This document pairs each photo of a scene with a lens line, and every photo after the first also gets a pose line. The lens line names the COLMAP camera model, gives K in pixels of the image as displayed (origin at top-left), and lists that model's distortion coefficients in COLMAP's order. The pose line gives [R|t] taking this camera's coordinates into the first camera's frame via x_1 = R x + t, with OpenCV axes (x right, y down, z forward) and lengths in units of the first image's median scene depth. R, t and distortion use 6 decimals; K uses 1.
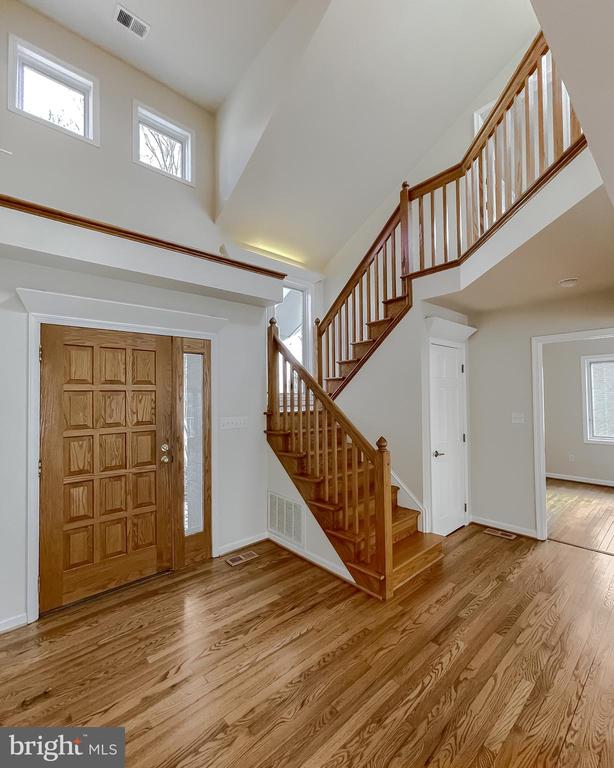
lens RADIAL K [[334.4, 0, 305.9], [0, 334.4, 387.3], [0, 0, 1]] dist [-0.002224, -0.000273]
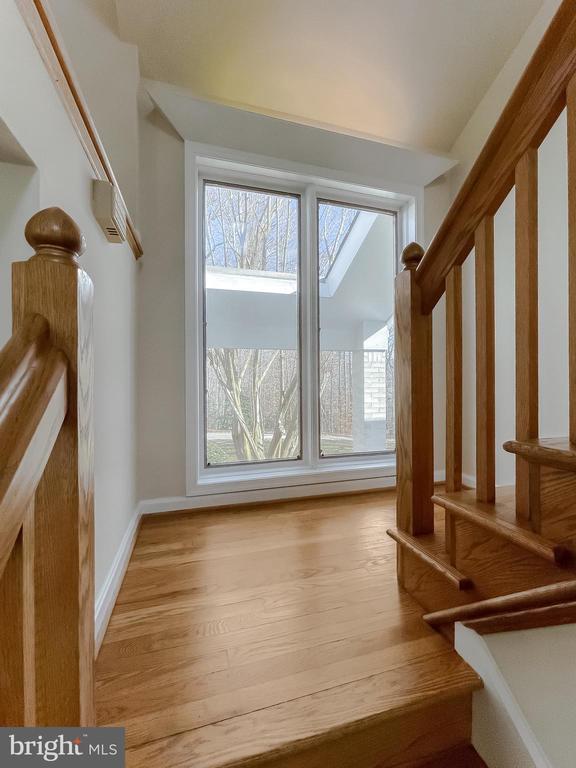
lens RADIAL K [[314.0, 0, 287.1], [0, 314.0, 379.0], [0, 0, 1]] dist [-0.003248, -0.000377]
pose [[0.901449, 0.003240, -0.432872, 0.098077], [0.004865, 0.999833, 0.017615, -0.198019], [0.432857, -0.017985, 0.901283, 1.380141]]
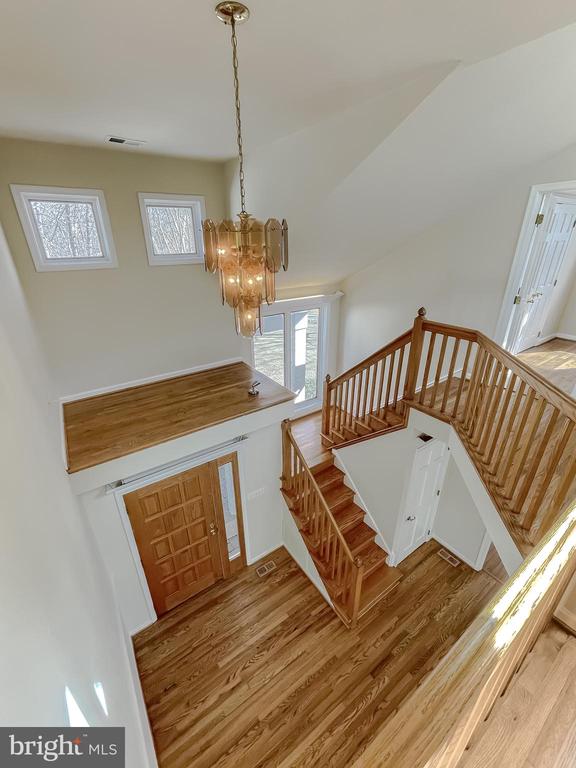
lens RADIAL K [[314.0, 0, 288.4], [0, 314.0, 379.9], [0, 0, 1]] dist [-0.003248, -0.000377]
pose [[0.992457, 0.053512, -0.110300, 0.035820], [-0.002654, 0.908875, 0.417059, -1.183597], [0.122567, -0.413621, 0.902161, 0.072048]]
